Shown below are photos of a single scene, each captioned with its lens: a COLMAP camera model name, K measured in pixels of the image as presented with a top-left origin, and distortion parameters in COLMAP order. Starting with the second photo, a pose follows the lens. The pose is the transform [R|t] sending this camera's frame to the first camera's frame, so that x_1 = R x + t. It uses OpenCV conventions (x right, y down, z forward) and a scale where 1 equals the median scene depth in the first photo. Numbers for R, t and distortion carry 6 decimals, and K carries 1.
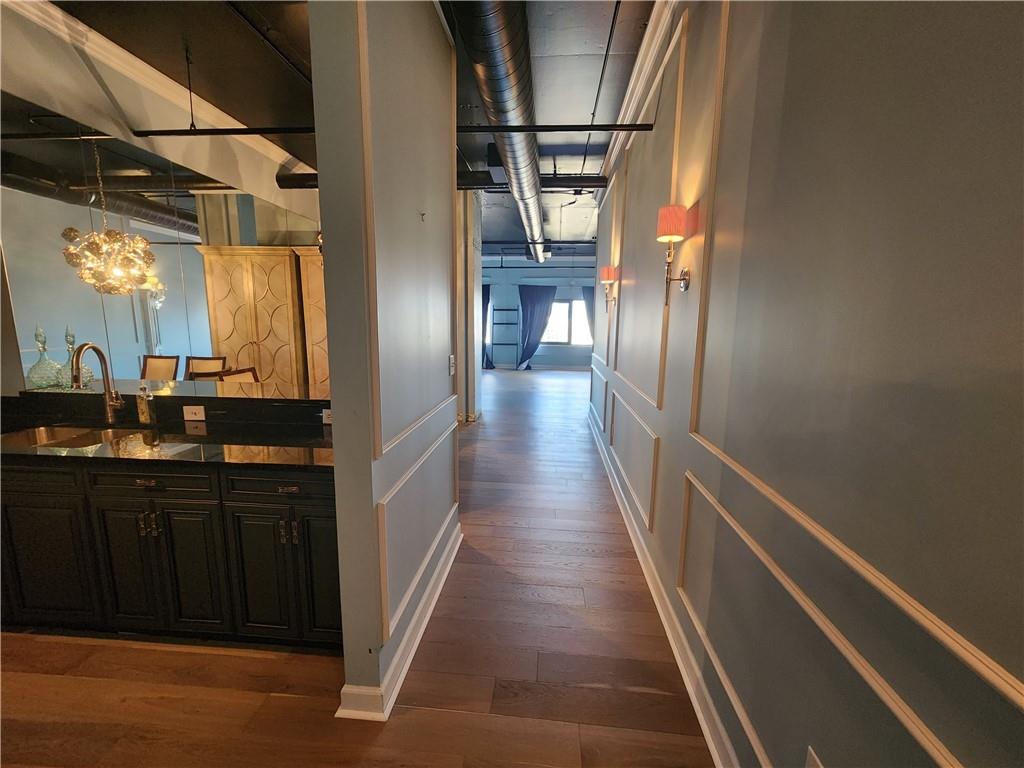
lens RADIAL K [[415.9, 0, 514.4], [0, 415.9, 384.0], [0, 0, 1]] dist [0.000439, 0.000919]
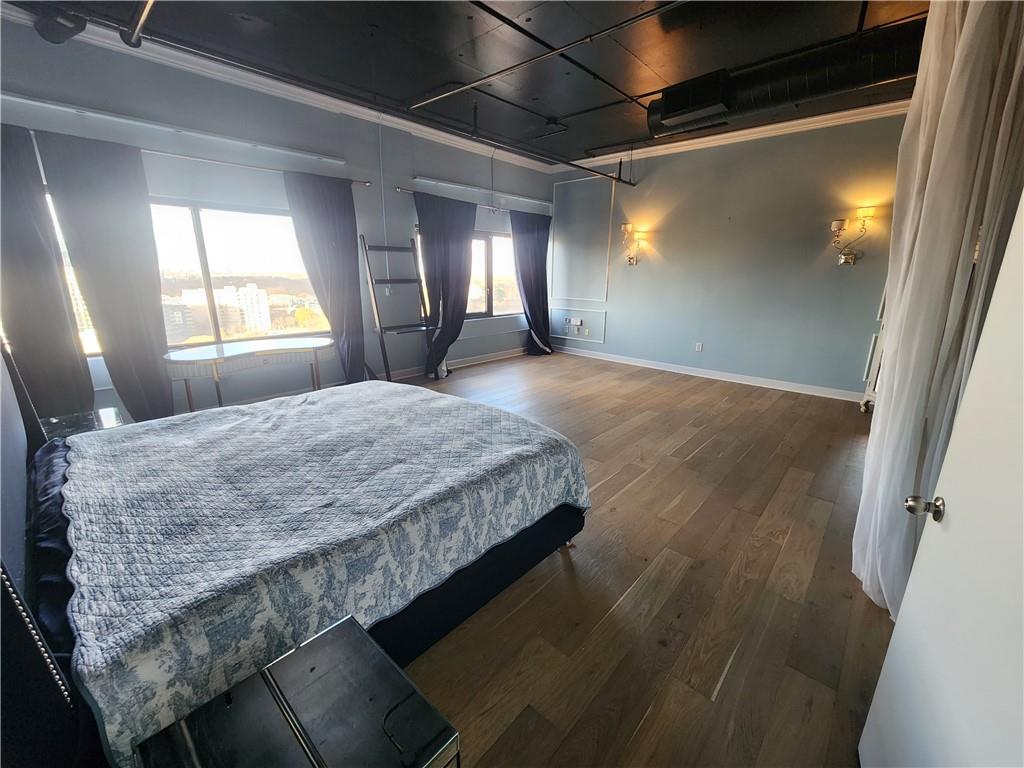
lens RADIAL K [[415.9, 0, 514.4], [0, 415.9, 384.0], [0, 0, 1]] dist [0.000439, 0.000919]
pose [[0.615261, -0.211314, 0.759474, -0.807177], [0.118472, 0.977248, 0.175931, -0.271862], [-0.779370, -0.018267, 0.626297, 1.679563]]
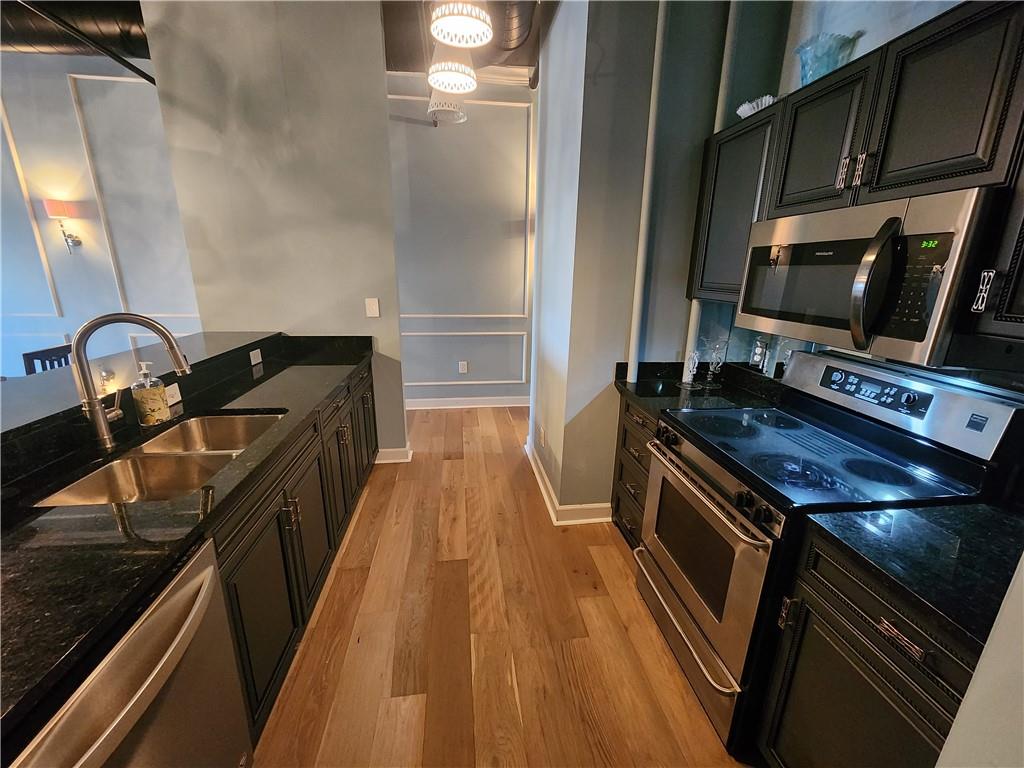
lens RADIAL K [[415.9, 0, 514.4], [0, 415.9, 384.0], [0, 0, 1]] dist [0.000439, 0.000919]
pose [[-0.207793, -0.277210, 0.938071, -0.775069], [0.136933, 0.941316, 0.308501, -0.048143], [-0.968541, 0.192557, -0.157640, 0.240684]]
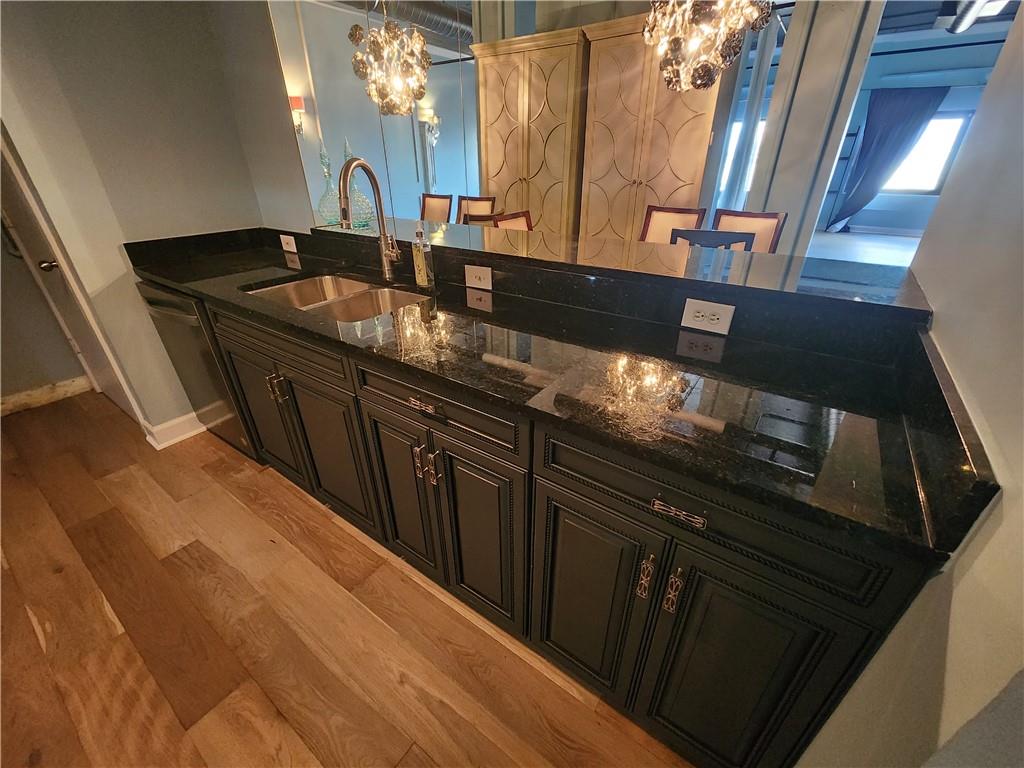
lens RADIAL K [[416.7, 0, 512.0], [0, 416.7, 384.0], [0, 0, 1]] dist [0.001428, 0.000272]
pose [[0.859471, 0.227051, -0.457993, -0.182388], [-0.064549, 0.936977, 0.343376, -0.001269], [0.507093, -0.265558, 0.819961, 0.209529]]
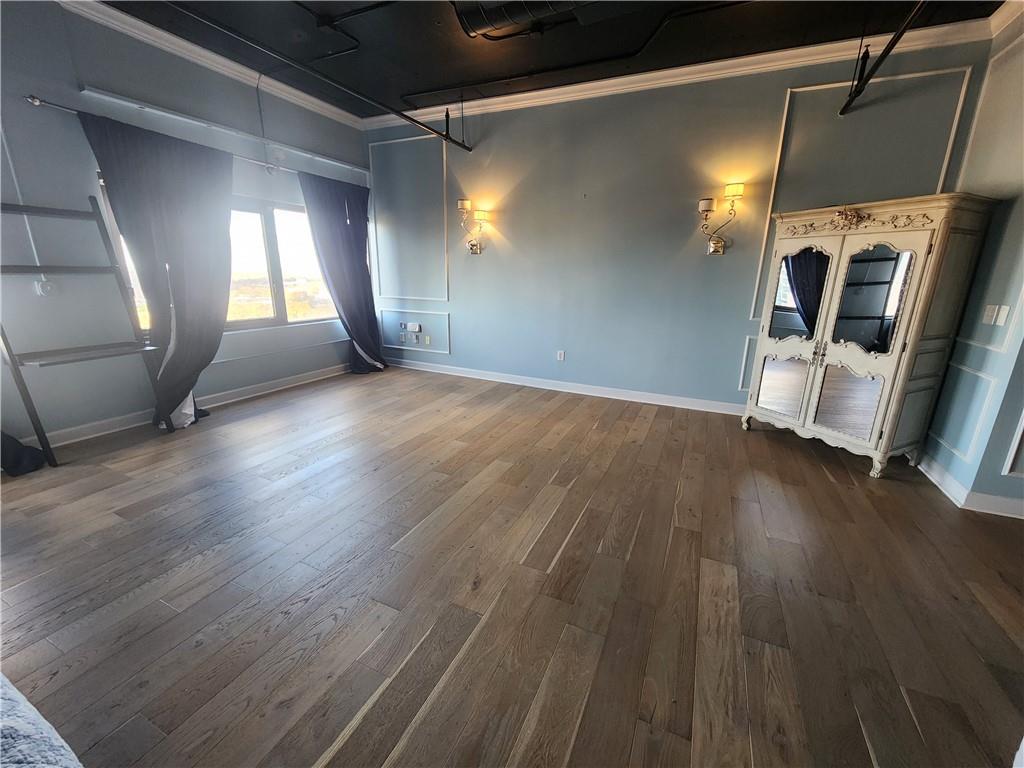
lens RADIAL K [[416.7, 0, 512.0], [0, 416.7, 384.0], [0, 0, 1]] dist [0.001428, 0.000272]
pose [[0.358841, -0.247750, 0.899918, -0.437242], [0.129660, 0.968014, 0.214796, -0.261242], [-0.924349, 0.039606, 0.379487, 1.766790]]
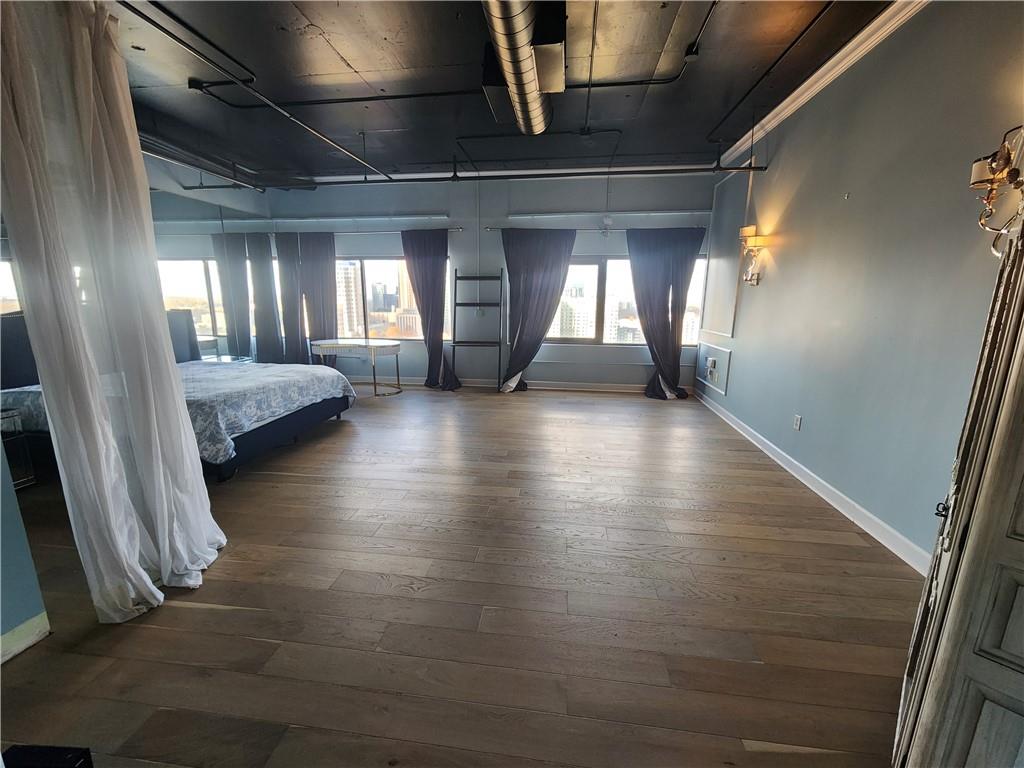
lens RADIAL K [[415.9, 0, 514.4], [0, 415.9, 384.0], [0, 0, 1]] dist [0.000439, 0.000919]
pose [[0.998938, 0.005678, -0.045715, 0.132423], [-0.003377, 0.998731, 0.050253, -0.188913], [0.045942, -0.050045, 0.997690, 1.256497]]
